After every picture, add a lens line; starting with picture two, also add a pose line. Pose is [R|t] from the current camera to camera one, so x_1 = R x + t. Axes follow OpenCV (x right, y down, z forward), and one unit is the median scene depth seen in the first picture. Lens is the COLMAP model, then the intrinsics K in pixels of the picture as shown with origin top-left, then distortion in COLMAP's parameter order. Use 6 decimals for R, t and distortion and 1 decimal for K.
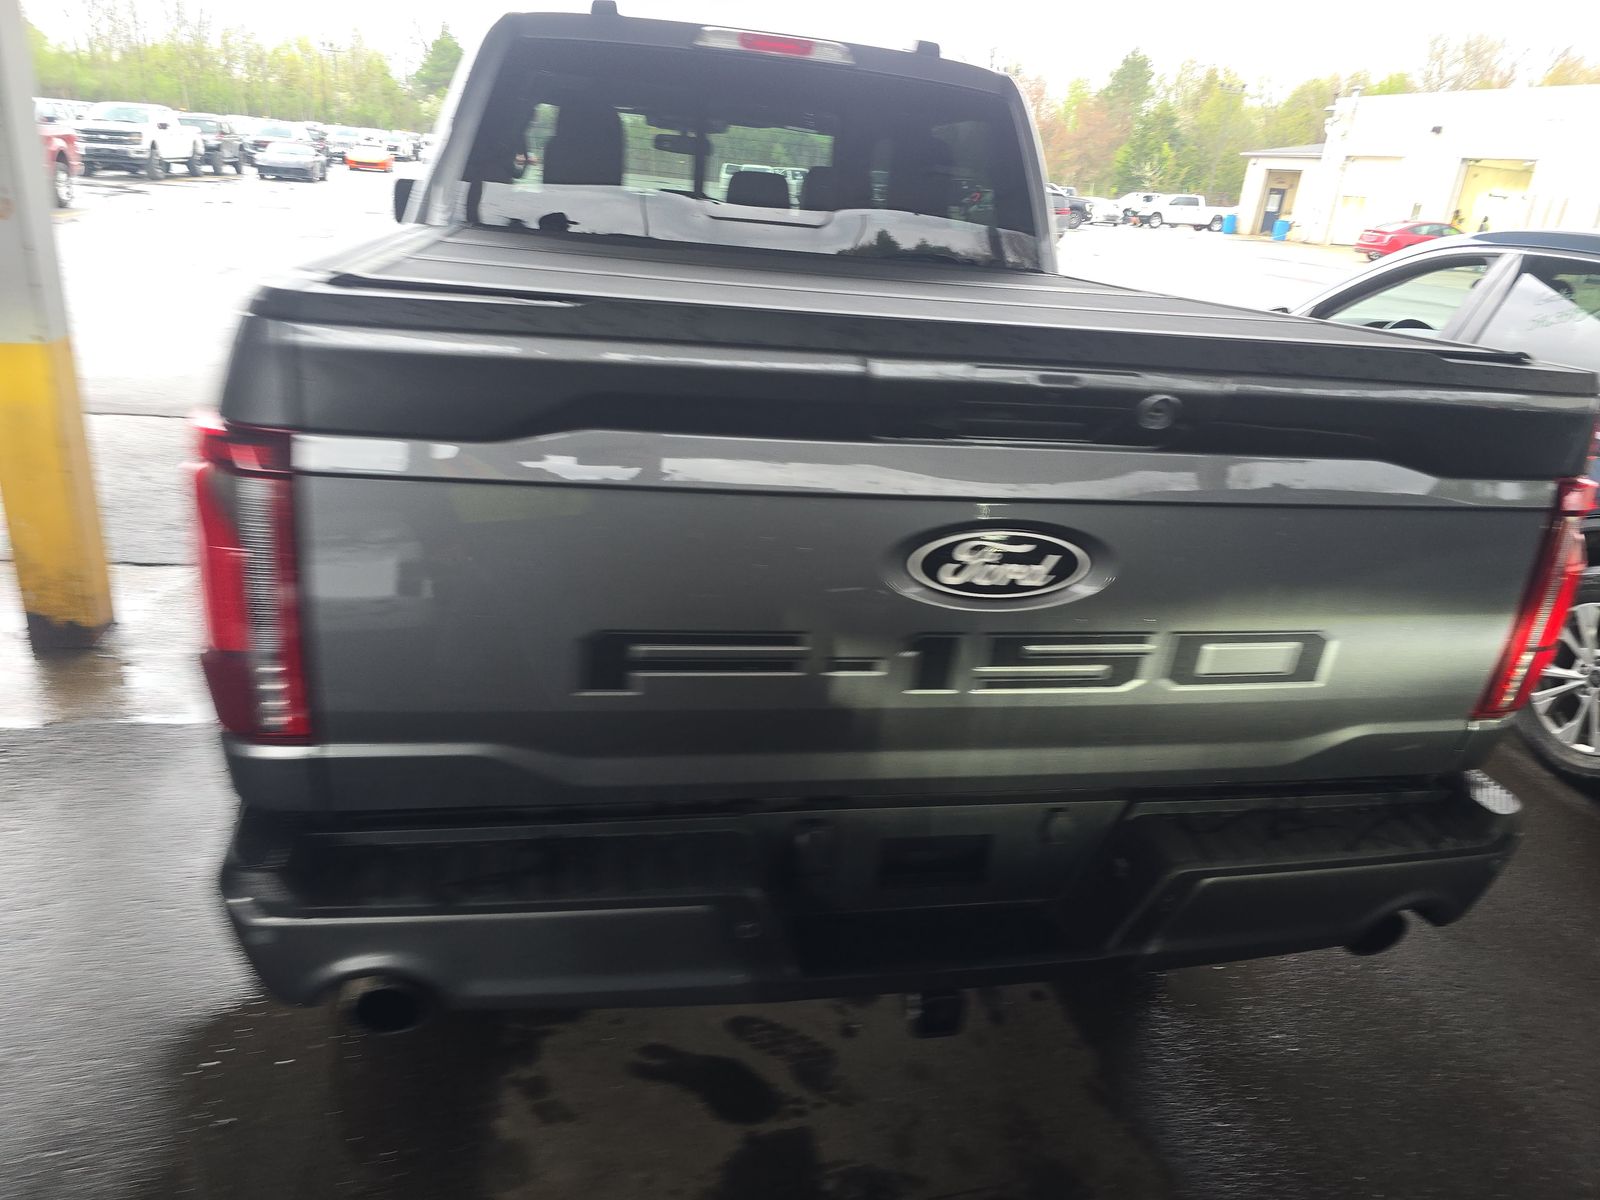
lens RADIAL K [[1094.7, 0, 789.9], [0, 1094.7, 599.3], [0, 0, 1]] dist [0.031376, -0.004674]
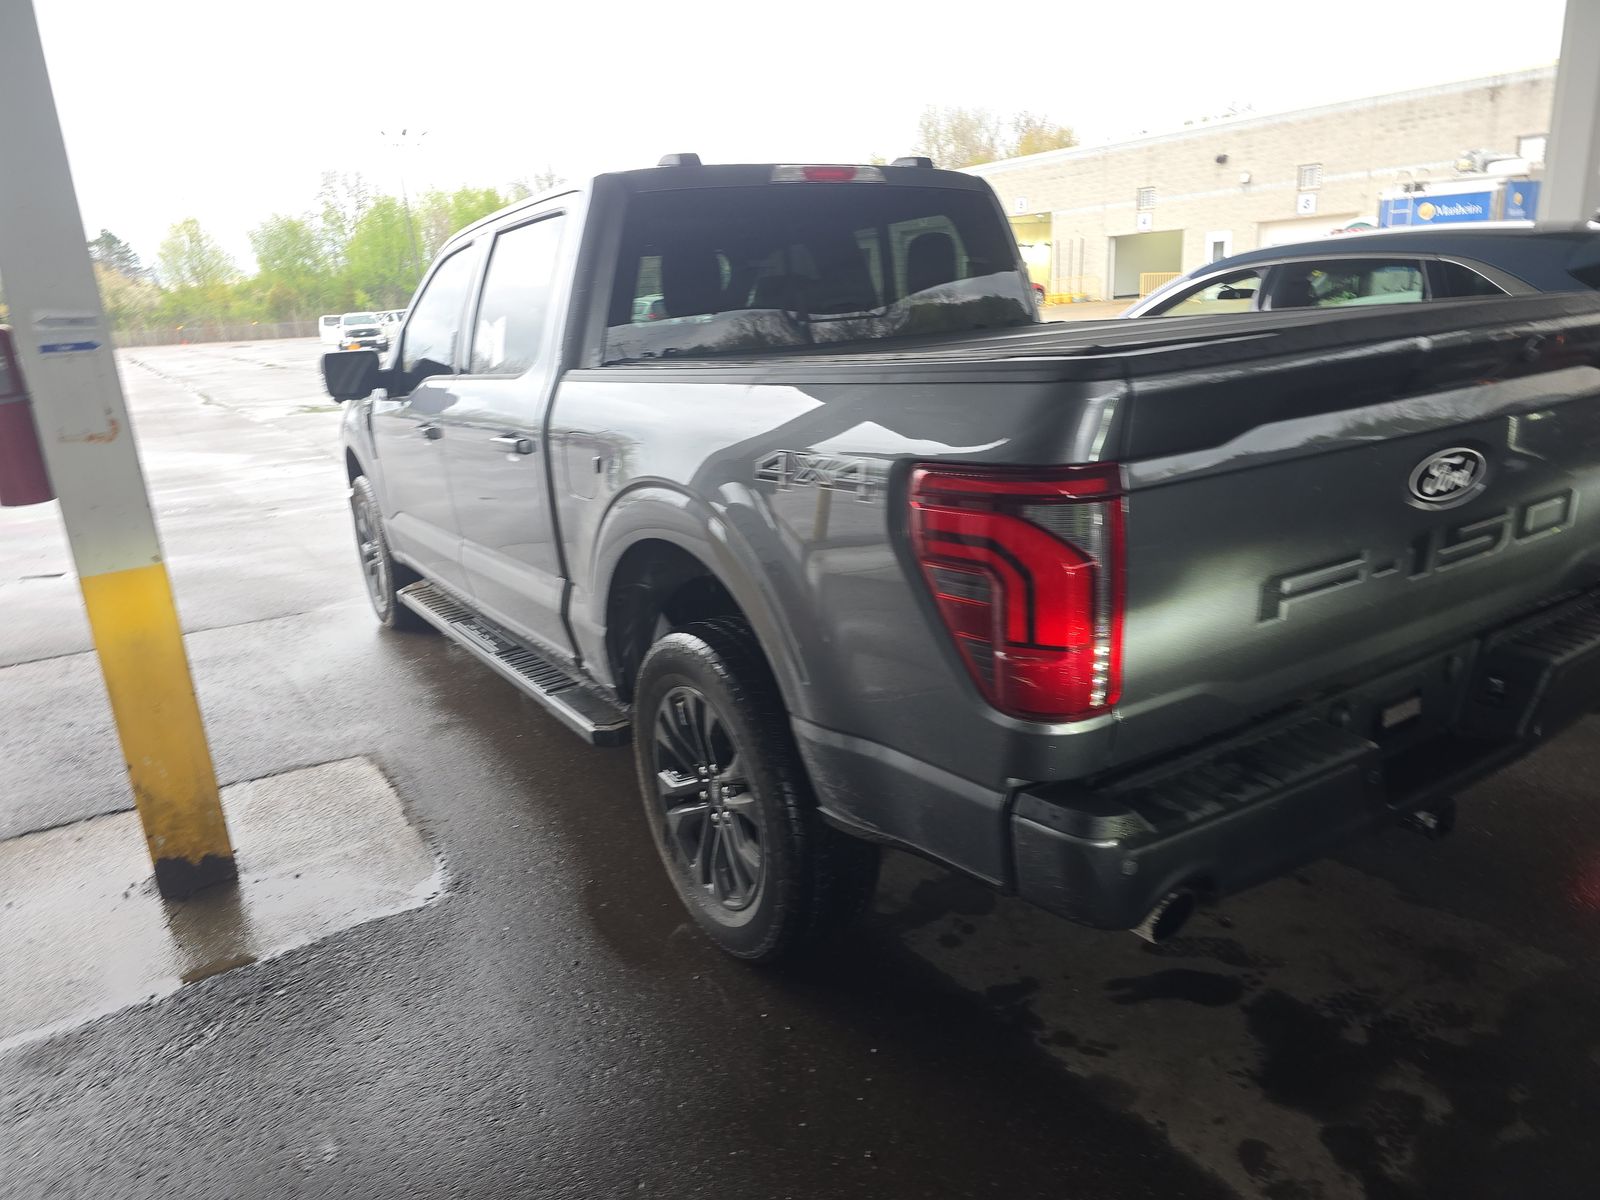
lens RADIAL K [[1094.7, 0, 789.9], [0, 1094.7, 599.3], [0, 0, 1]] dist [0.031376, -0.004674]
pose [[0.925401, -0.238417, 0.294601, -0.717077], [0.264163, 0.963165, -0.050315, -0.019501], [-0.271753, 0.124384, 0.954295, -0.082012]]
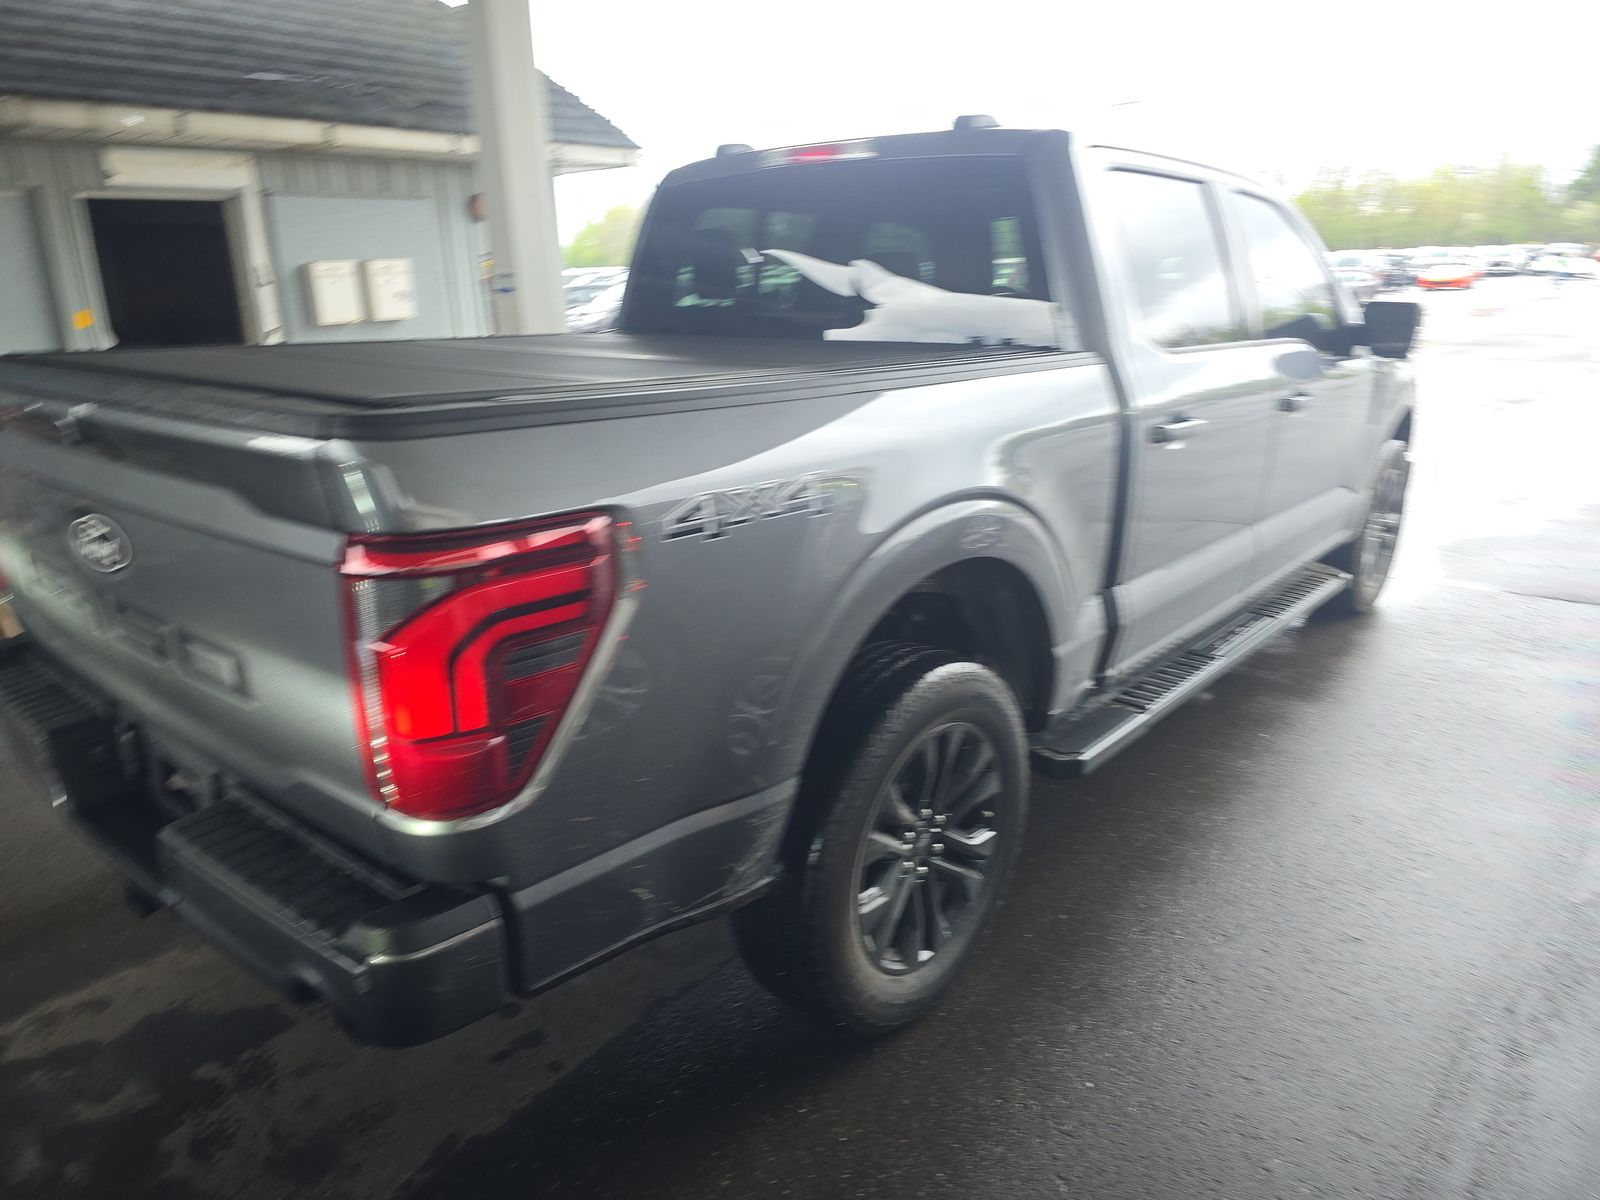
lens RADIAL K [[1094.7, 0, 789.9], [0, 1094.7, 599.3], [0, 0, 1]] dist [0.031376, -0.004674]
pose [[0.597227, 0.138641, -0.789999, 1.246020], [-0.224002, 0.974587, 0.001693, -0.109374], [0.770158, 0.175950, 0.613106, 0.570044]]
